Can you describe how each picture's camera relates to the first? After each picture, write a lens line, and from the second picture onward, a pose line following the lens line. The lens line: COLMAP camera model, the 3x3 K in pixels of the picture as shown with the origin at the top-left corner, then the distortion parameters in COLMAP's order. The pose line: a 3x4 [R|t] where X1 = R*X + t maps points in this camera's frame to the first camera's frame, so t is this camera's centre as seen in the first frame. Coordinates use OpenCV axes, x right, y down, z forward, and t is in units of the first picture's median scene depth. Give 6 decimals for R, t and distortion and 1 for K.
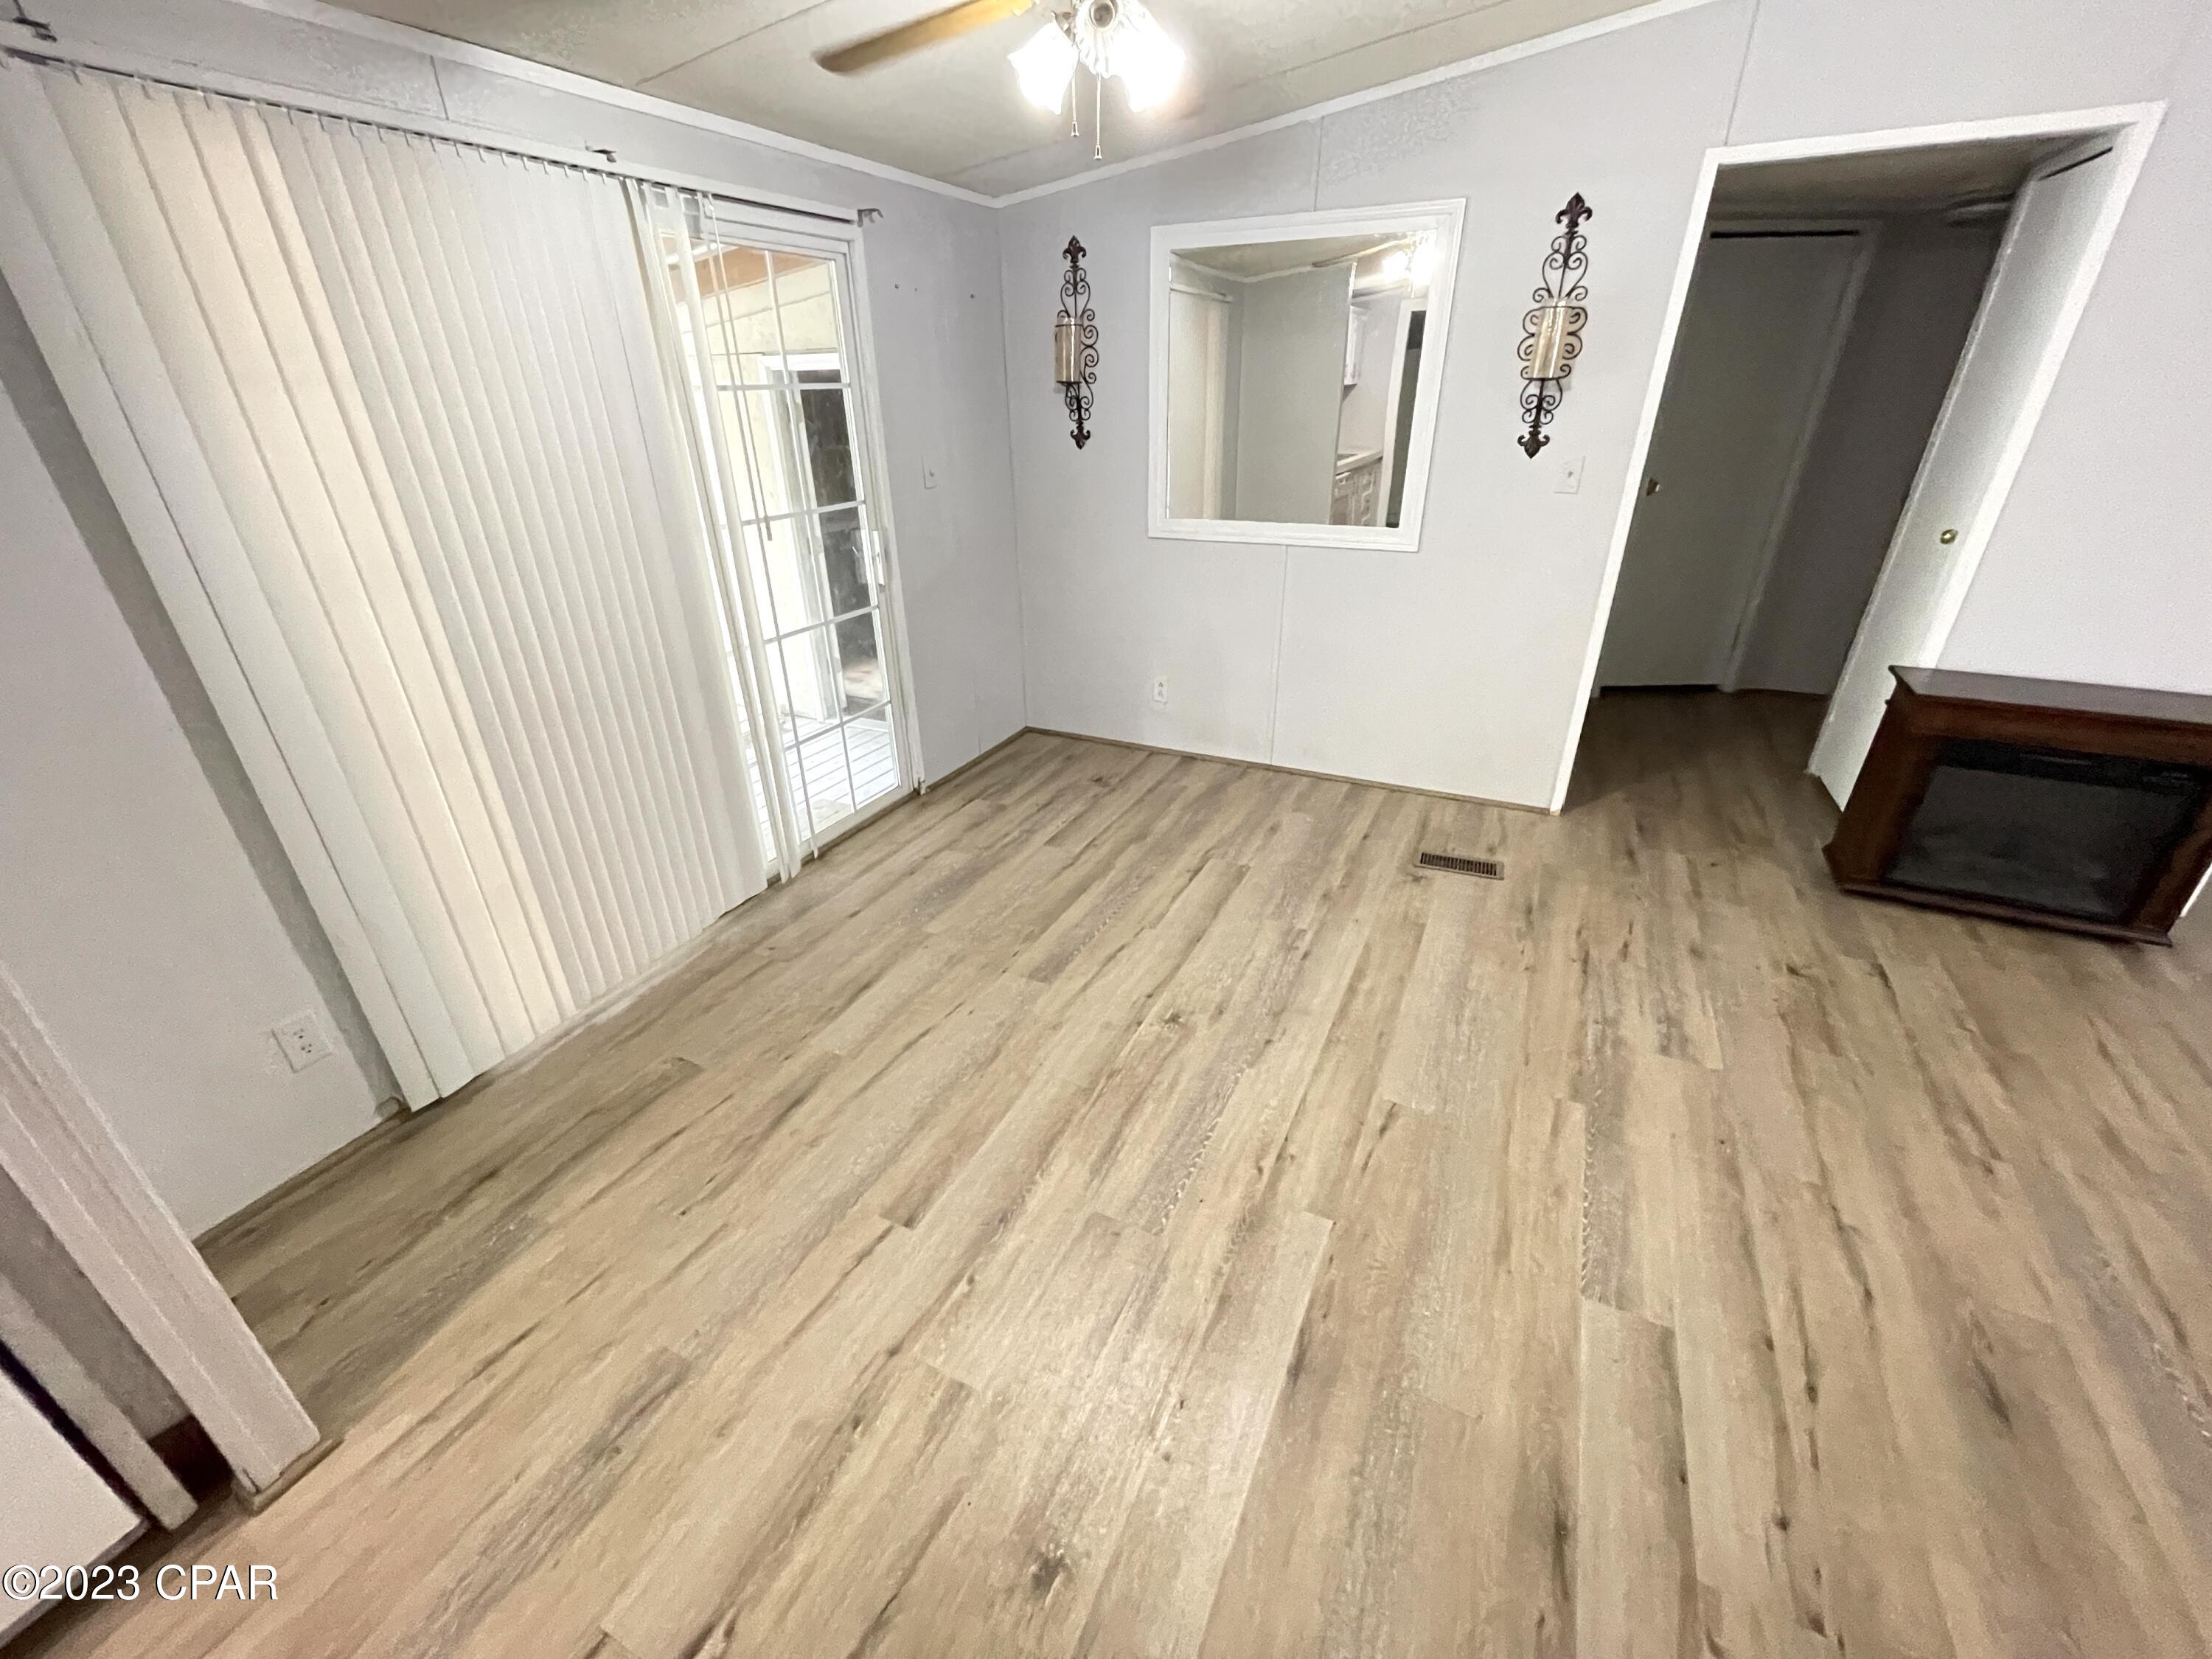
lens RADIAL K [[892.4, 0, 1083.2], [0, 892.4, 843.8], [0, 0, 1]] dist [0.000923, -0.001786]
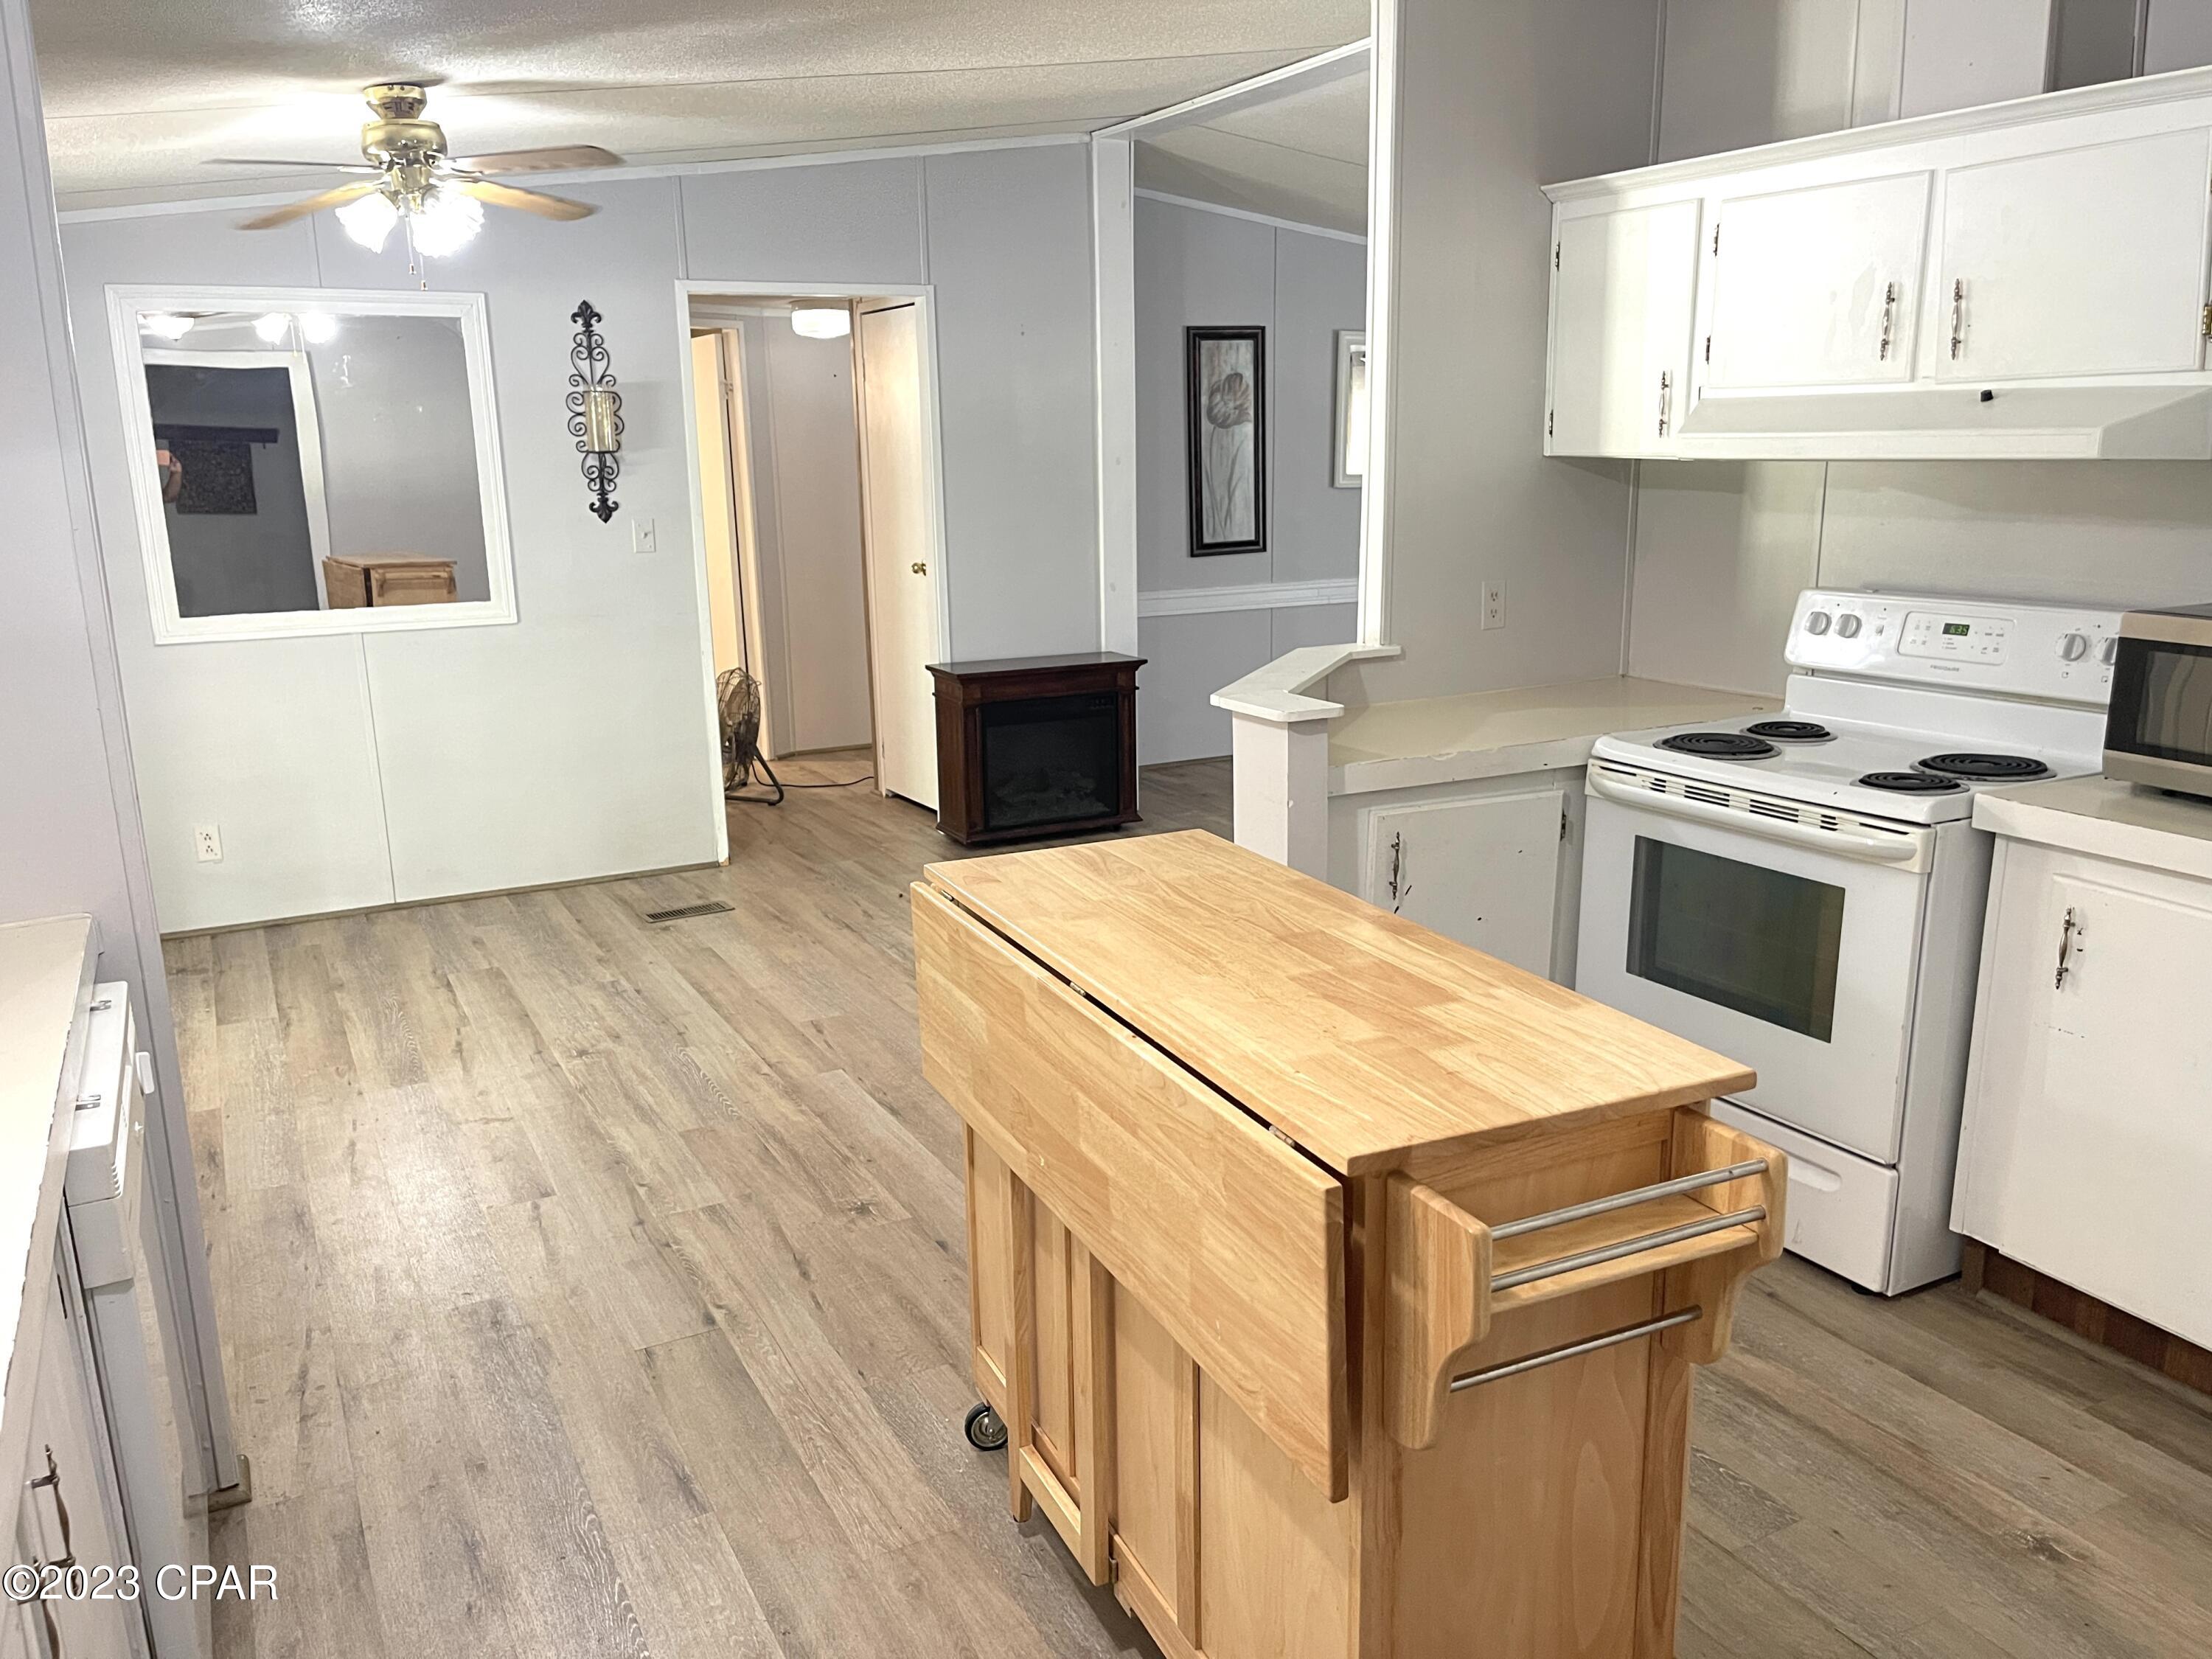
lens RADIAL K [[1706.0, 0, 1051.6], [0, 1706.0, 808.0], [0, 0, 1]] dist [0.036843, -0.003150]
pose [[0.606090, -0.162102, 0.778703, -0.794488], [0.371308, 0.923454, -0.096766, 0.256537], [-0.703410, 0.347787, 0.619886, -0.475010]]
